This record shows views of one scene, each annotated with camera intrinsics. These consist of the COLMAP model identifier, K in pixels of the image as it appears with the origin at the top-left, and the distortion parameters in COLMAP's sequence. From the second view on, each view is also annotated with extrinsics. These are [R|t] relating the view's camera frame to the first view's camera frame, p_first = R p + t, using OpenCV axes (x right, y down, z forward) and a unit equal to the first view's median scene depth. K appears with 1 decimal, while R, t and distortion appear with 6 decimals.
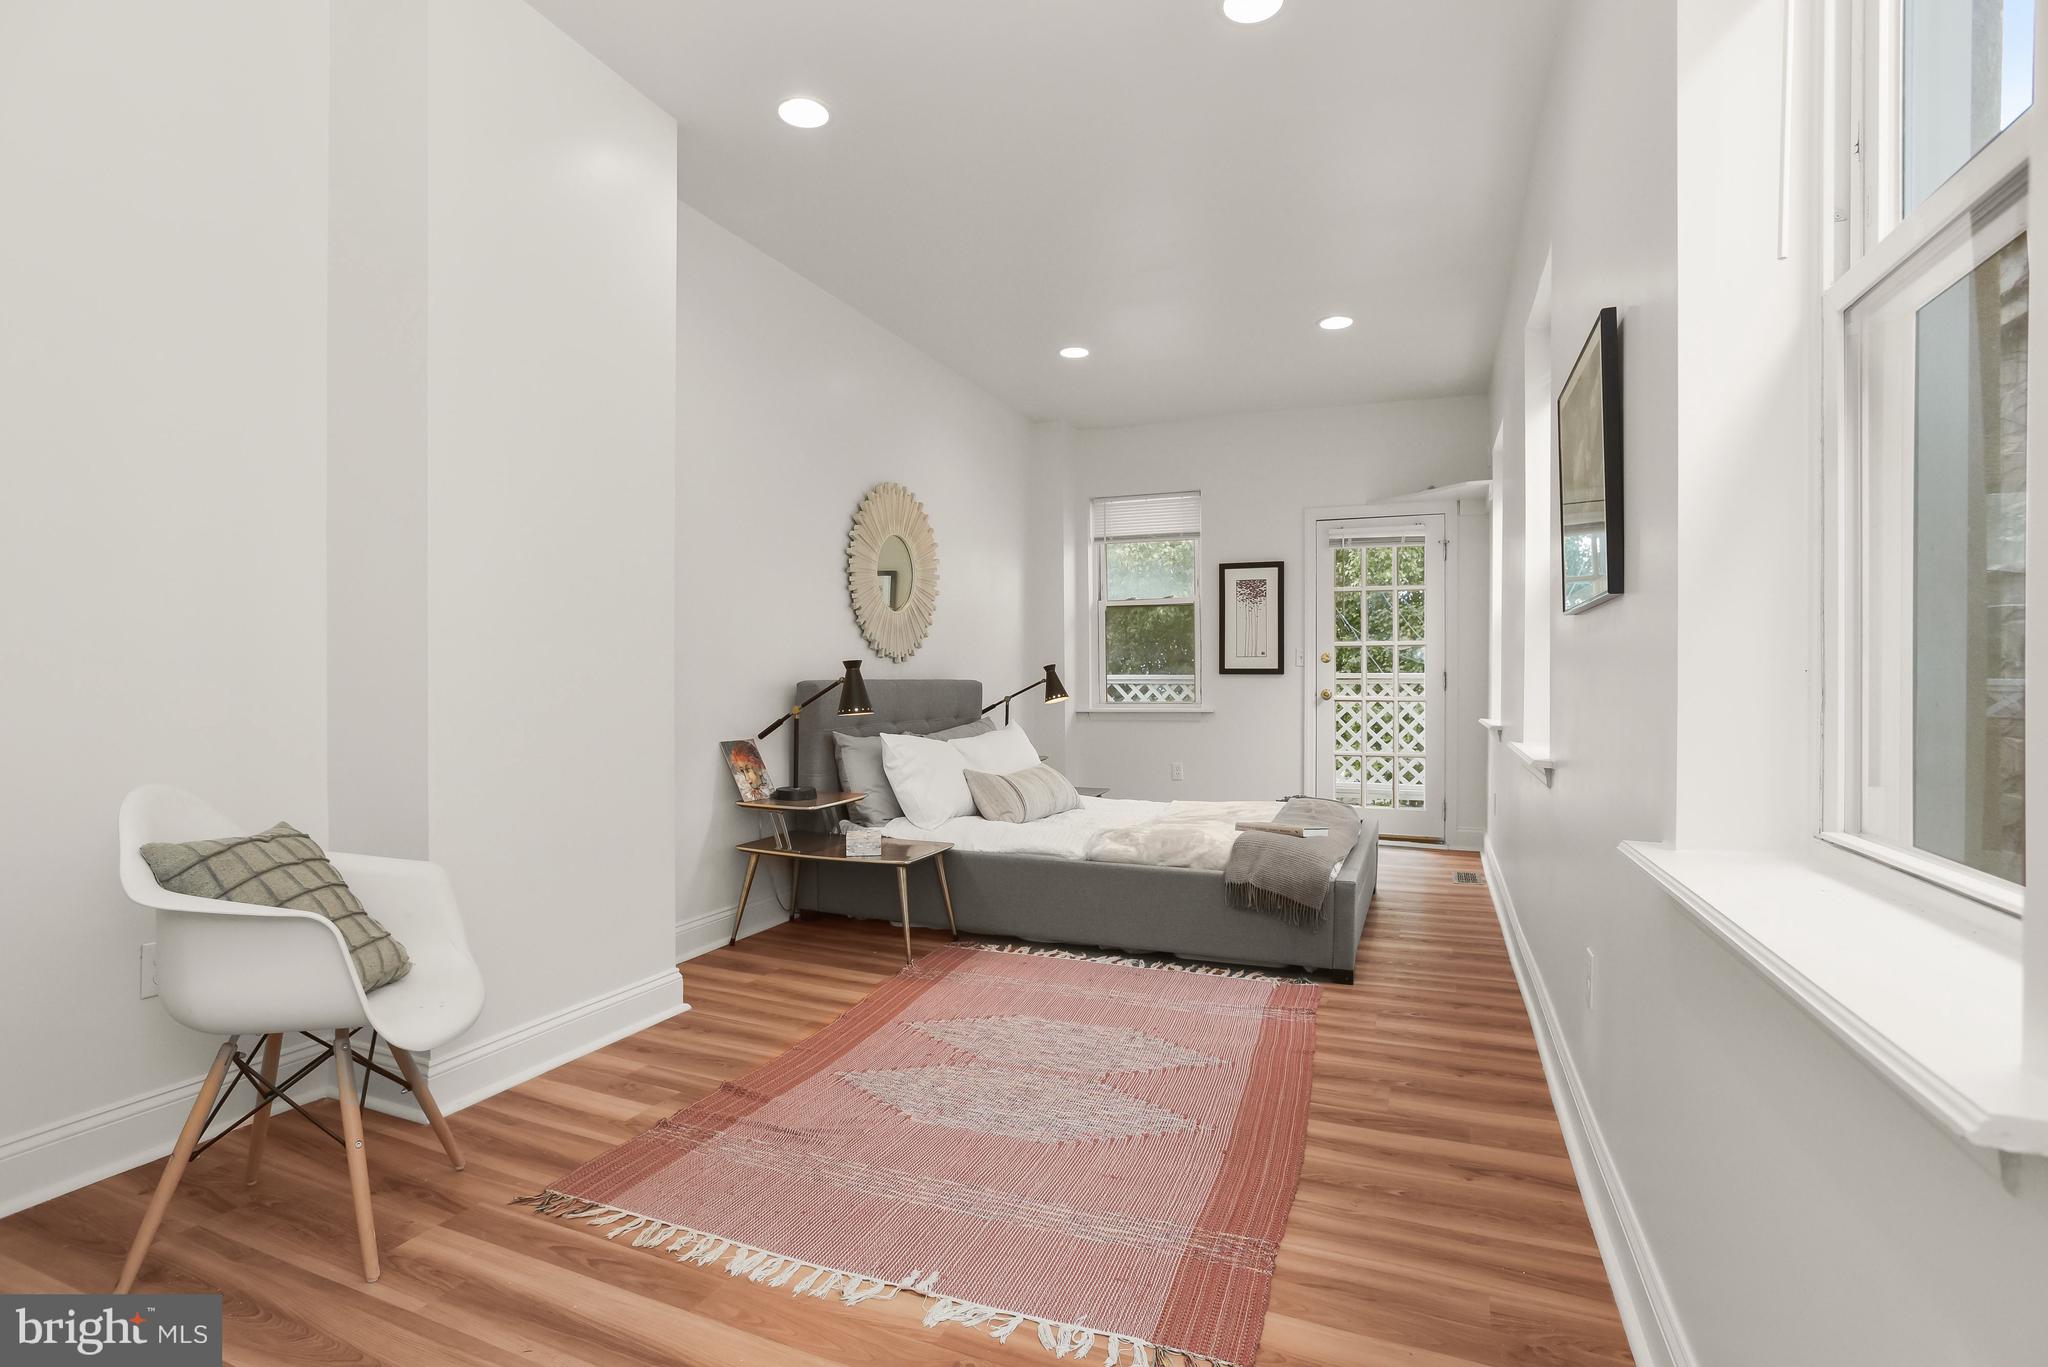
lens RADIAL K [[976.2, 0, 1009.4], [0, 976.2, 687.6], [0, 0, 1]] dist [0.004865, 0.000217]
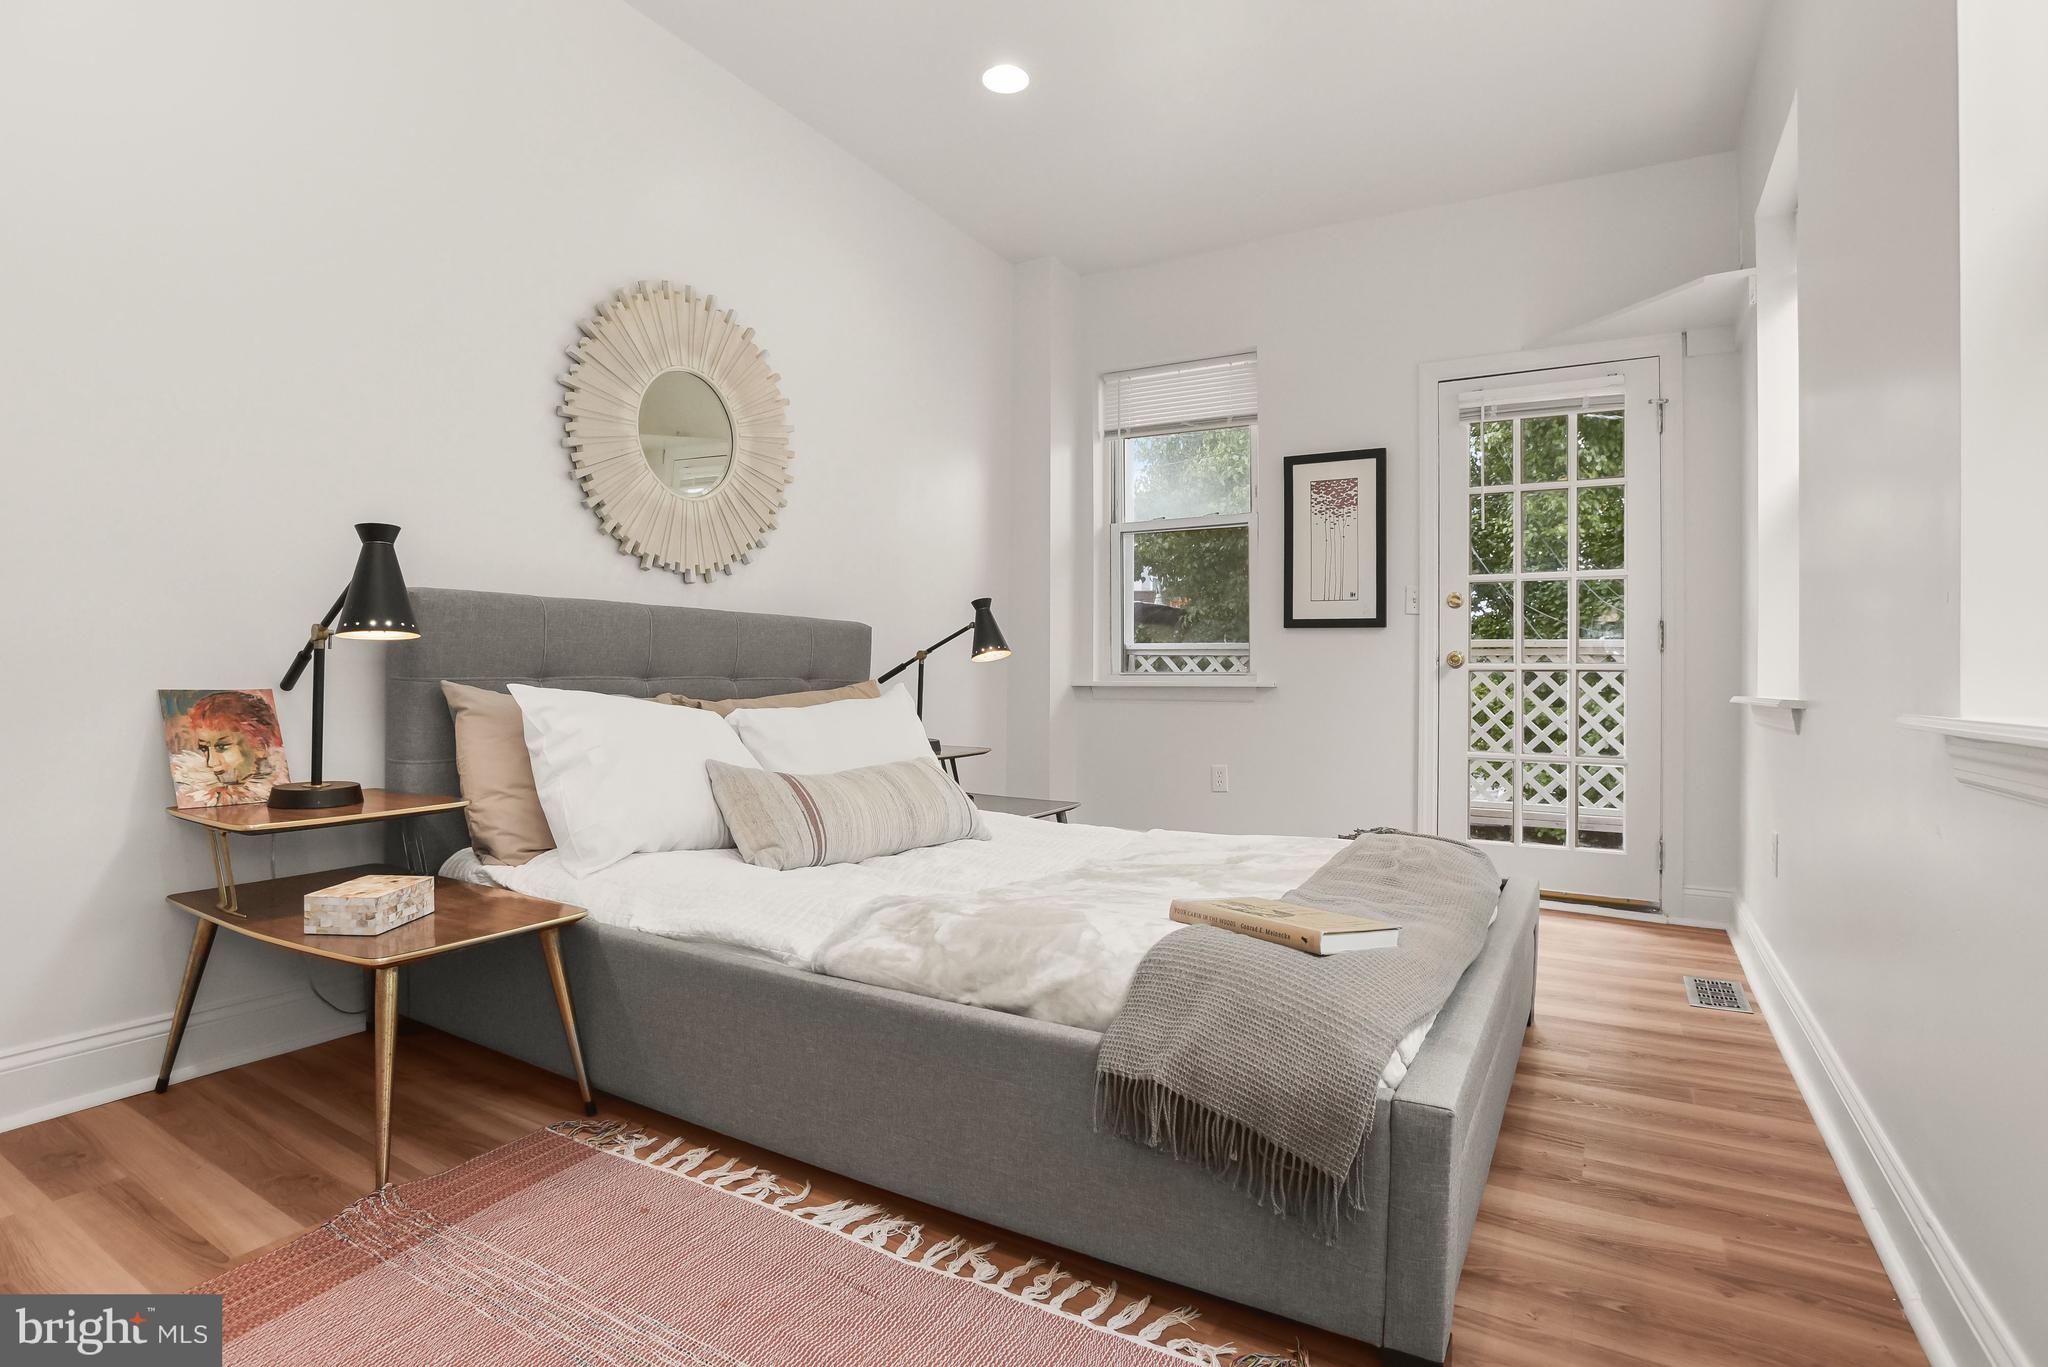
lens RADIAL K [[982.3, 0, 1008.1], [0, 982.3, 669.7], [0, 0, 1]] dist [-0.053902, 0.033631]
pose [[0.988896, 0.011572, -0.148155, 0.163263], [-0.014676, 0.999695, -0.019873, 0.035995], [0.147880, 0.021827, 0.988764, 0.420299]]
